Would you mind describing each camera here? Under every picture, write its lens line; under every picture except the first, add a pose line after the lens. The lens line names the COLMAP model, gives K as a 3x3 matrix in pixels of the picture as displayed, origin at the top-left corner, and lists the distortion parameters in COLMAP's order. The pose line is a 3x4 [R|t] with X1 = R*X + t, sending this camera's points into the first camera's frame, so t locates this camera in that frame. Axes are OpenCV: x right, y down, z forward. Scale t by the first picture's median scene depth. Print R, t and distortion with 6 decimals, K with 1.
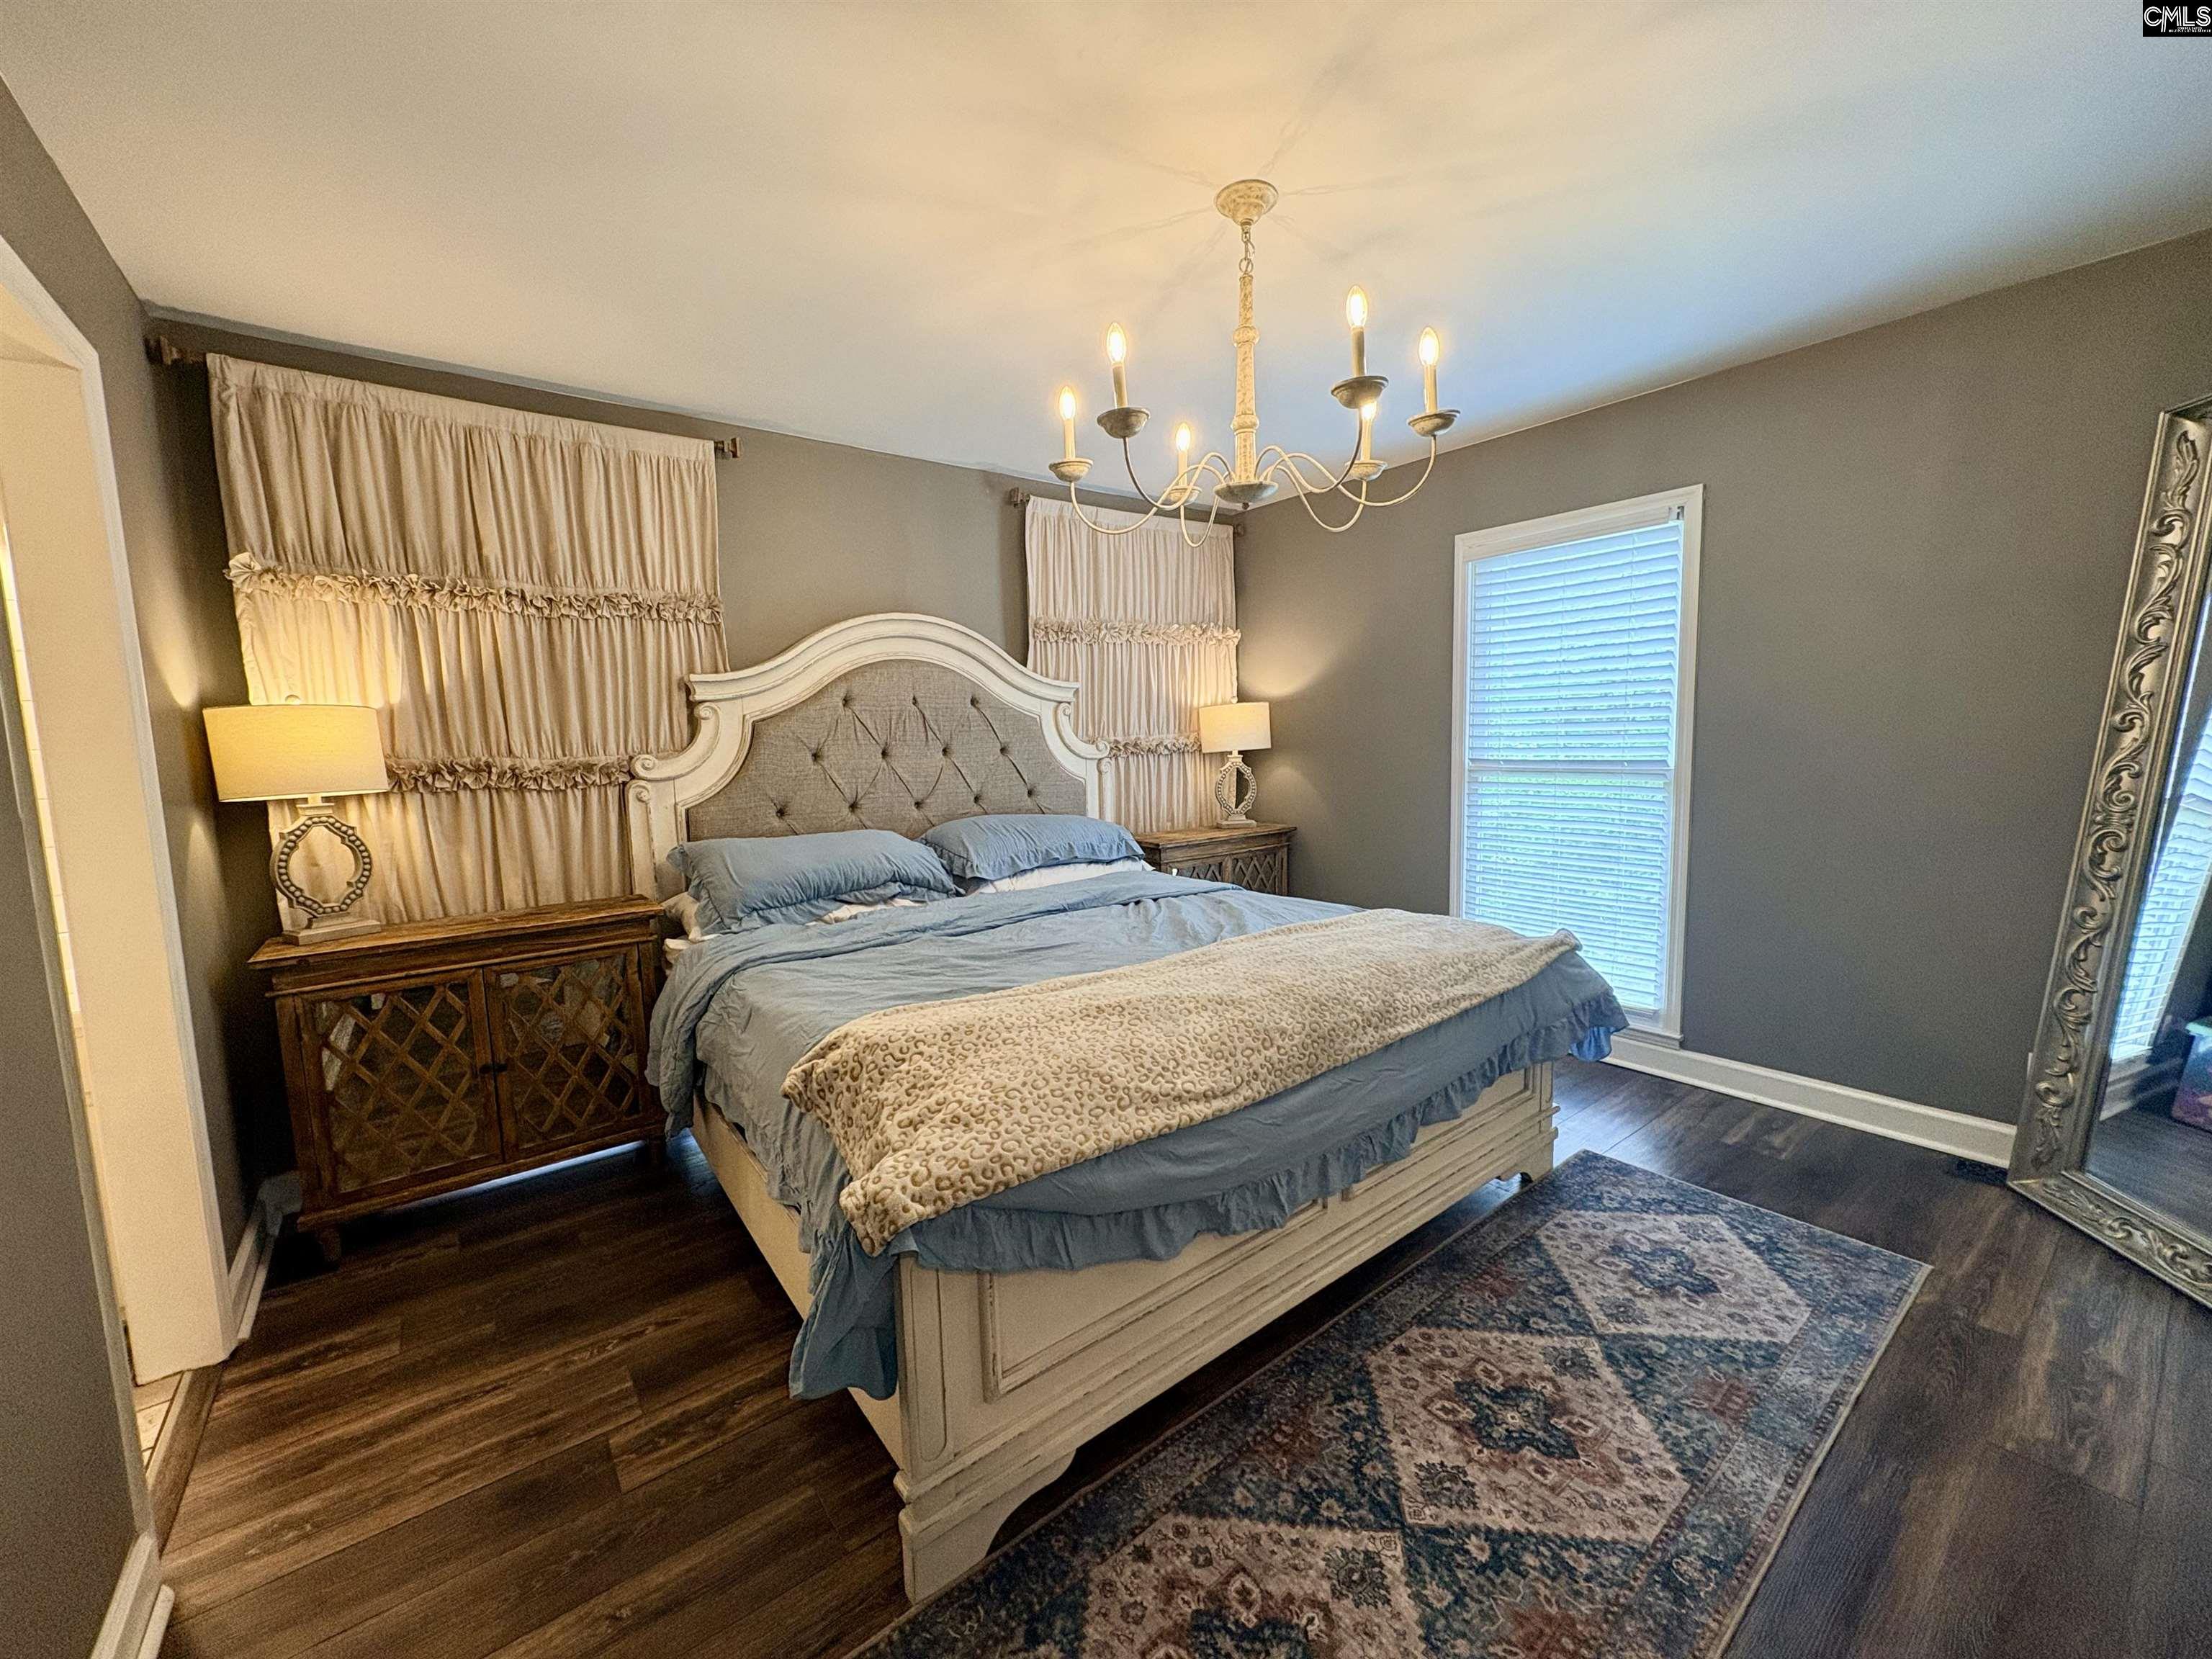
lens RADIAL K [[869.0, 0, 1106.0], [0, 869.0, 829.5], [0, 0, 1]] dist [0.000724, -0.000055]
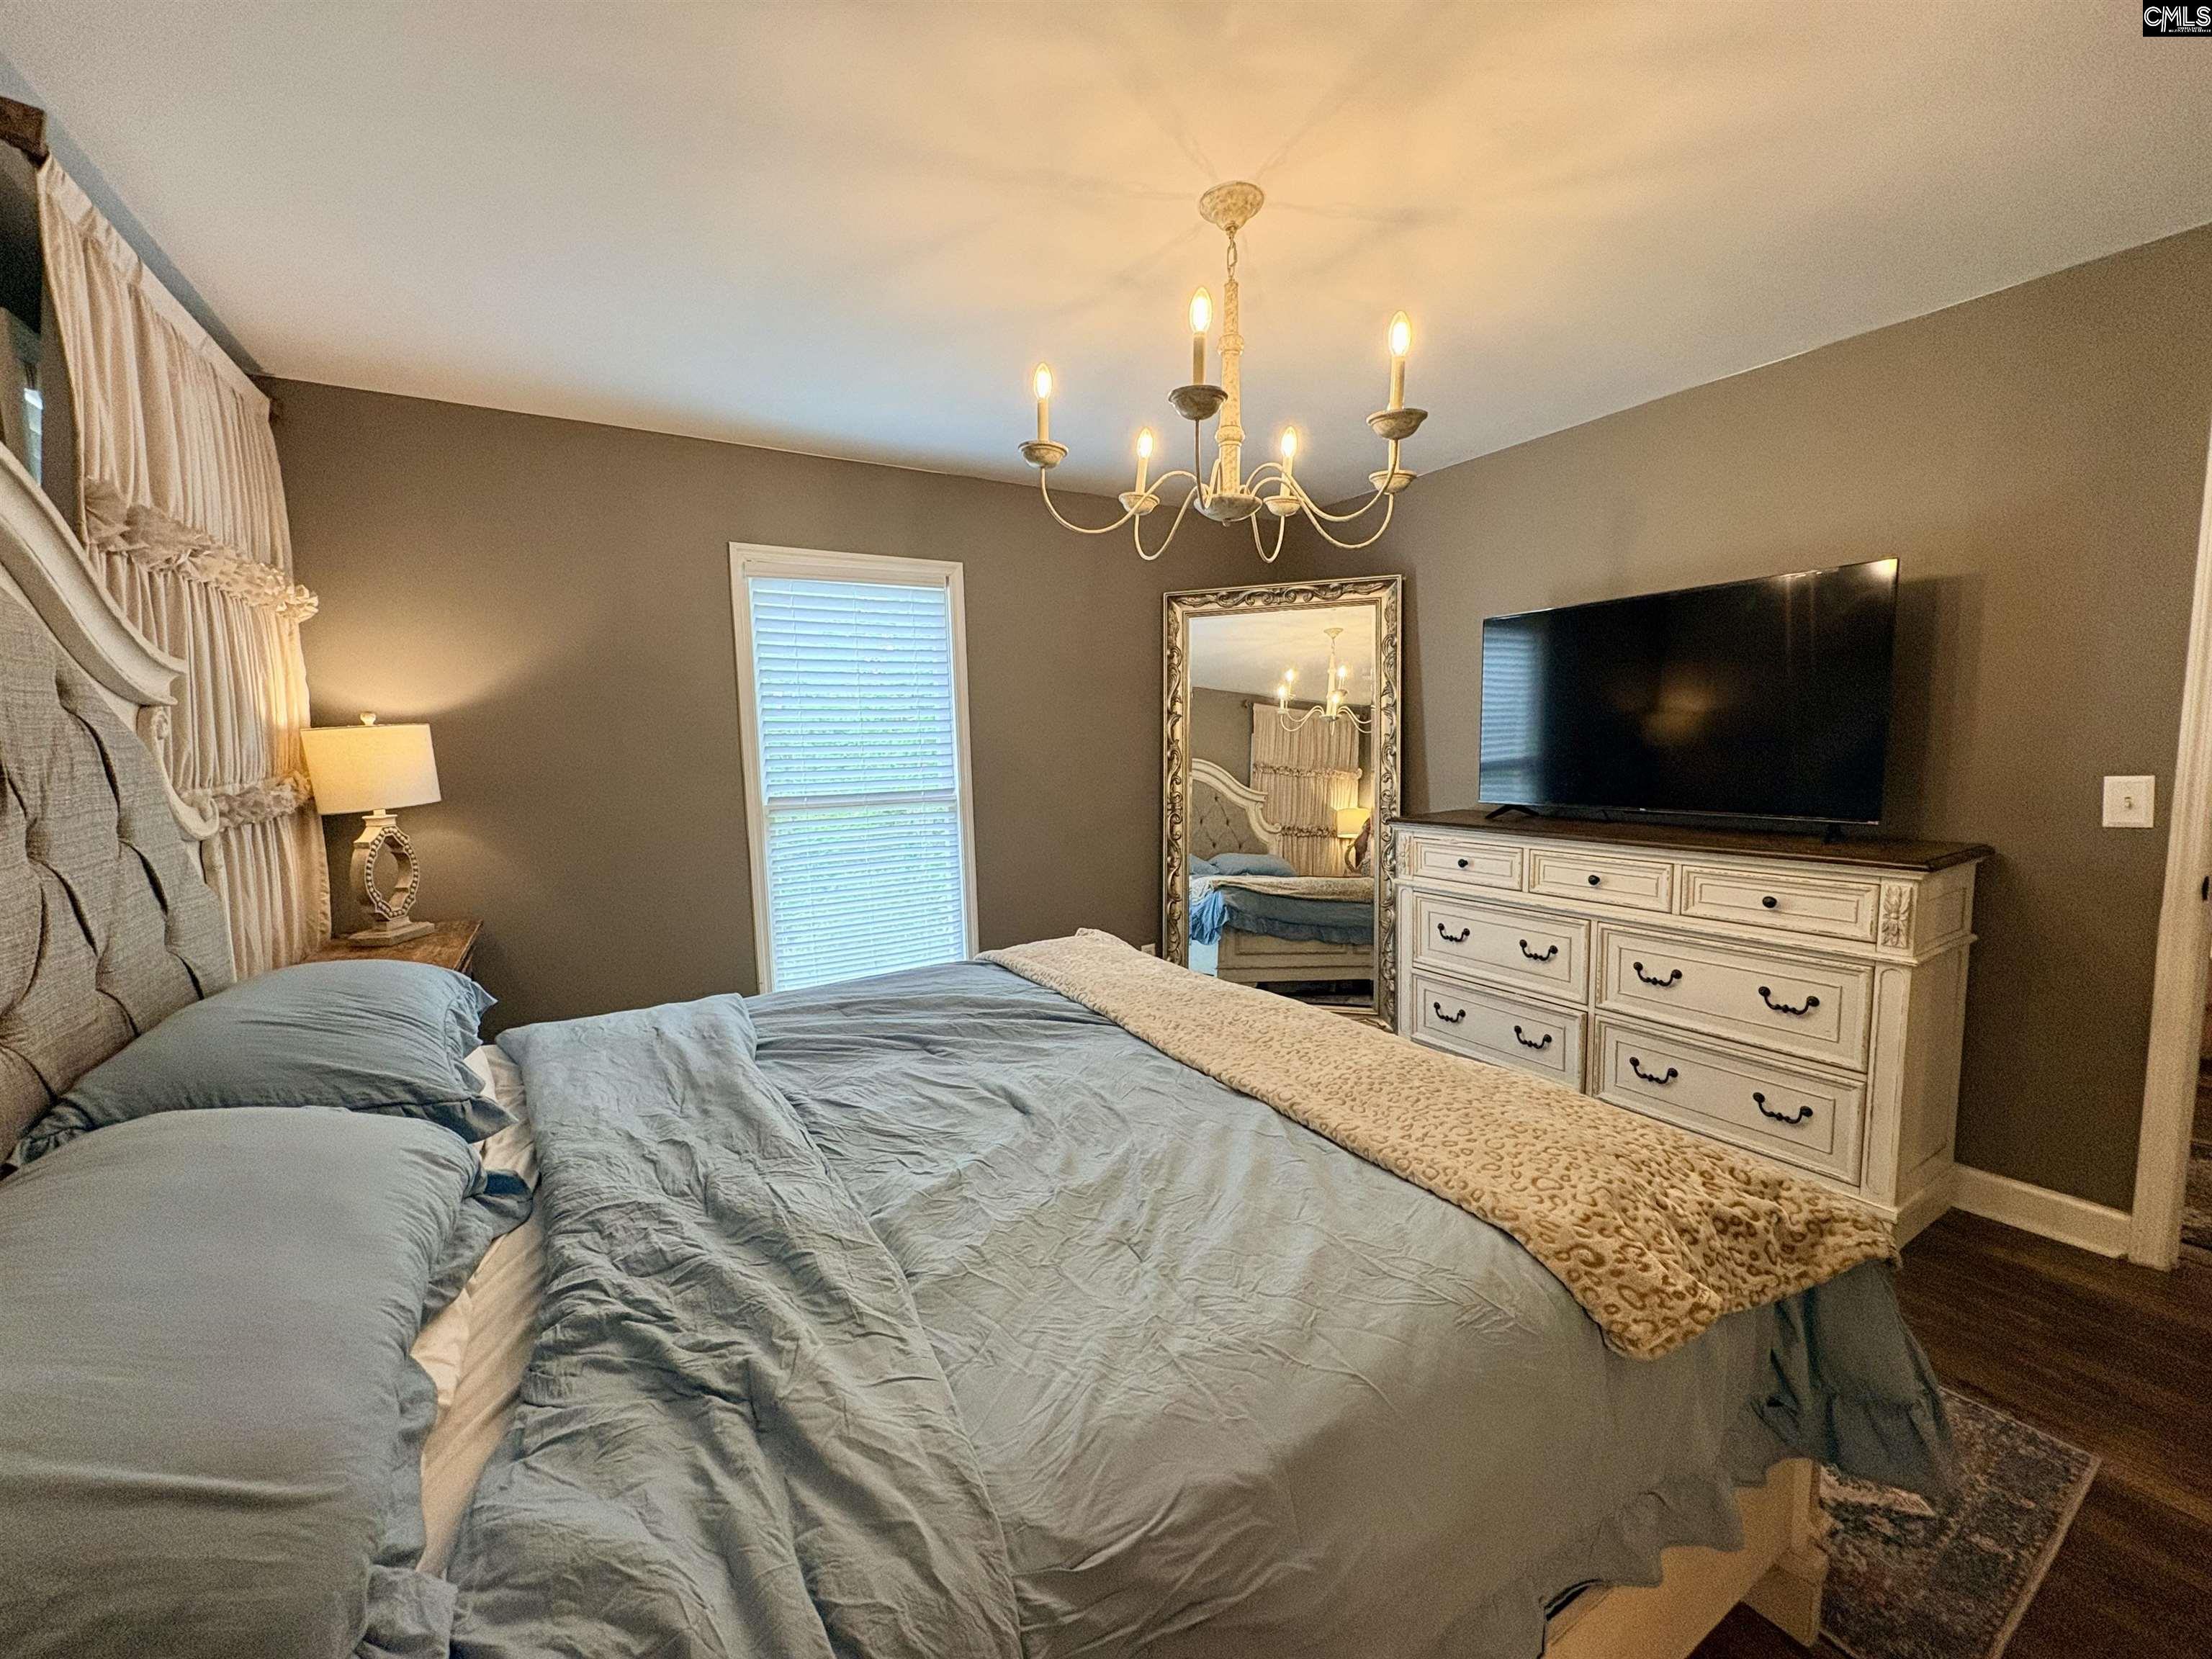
lens RADIAL K [[869.0, 0, 1106.0], [0, 869.0, 829.5], [0, 0, 1]] dist [0.000724, -0.000055]
pose [[0.115366, -0.079541, 0.990133, -0.496829], [0.129175, 0.989526, 0.064441, -0.071695], [-0.984888, 0.120466, 0.124432, 0.638006]]
